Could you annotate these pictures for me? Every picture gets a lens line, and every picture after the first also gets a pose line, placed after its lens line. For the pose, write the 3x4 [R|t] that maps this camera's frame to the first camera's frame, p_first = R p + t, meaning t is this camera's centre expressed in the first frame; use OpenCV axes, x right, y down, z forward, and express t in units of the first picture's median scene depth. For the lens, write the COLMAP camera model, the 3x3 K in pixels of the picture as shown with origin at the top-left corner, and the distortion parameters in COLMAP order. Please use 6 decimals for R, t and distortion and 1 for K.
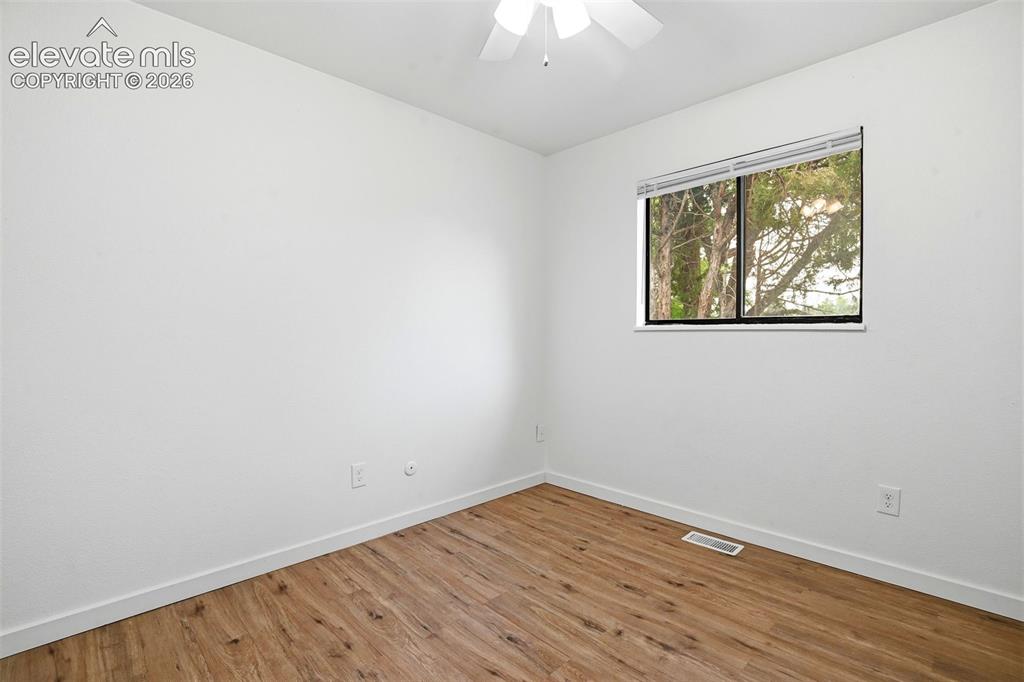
lens RADIAL K [[476.2, 0, 534.2], [0, 476.2, 335.0], [0, 0, 1]] dist [-0.029931, 0.004318]
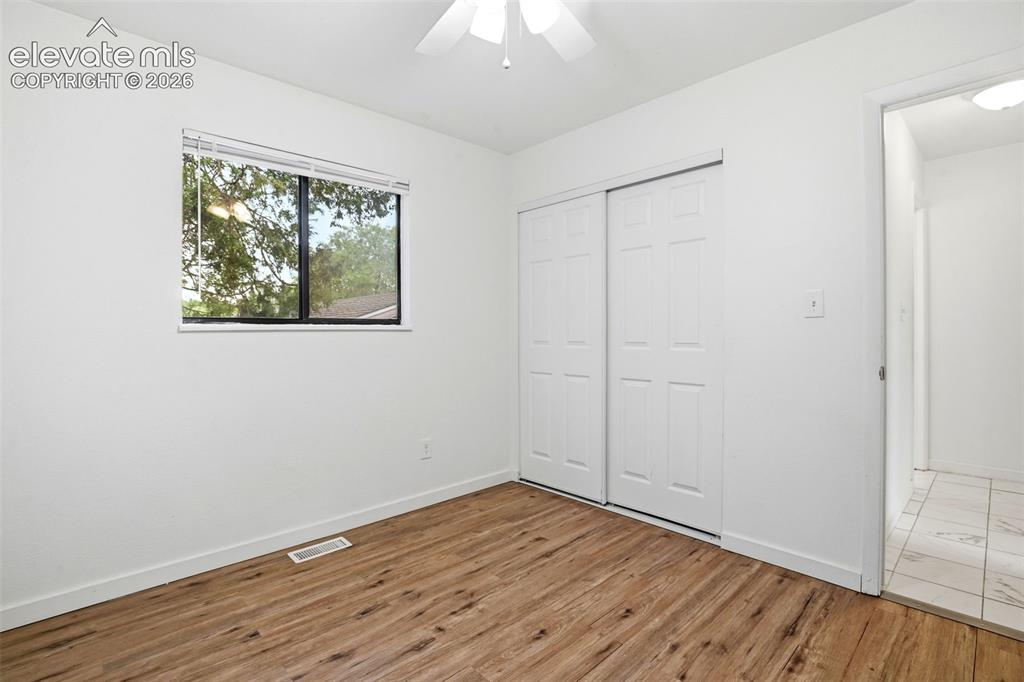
lens RADIAL K [[476.2, 0, 515.4], [0, 476.2, 336.0], [0, 0, 1]] dist [-0.029931, 0.004318]
pose [[0.043642, -0.010319, 0.998994, -0.632992], [0.016318, 0.999821, 0.009614, -0.001543], [-0.998914, 0.015882, 0.043803, 0.611187]]
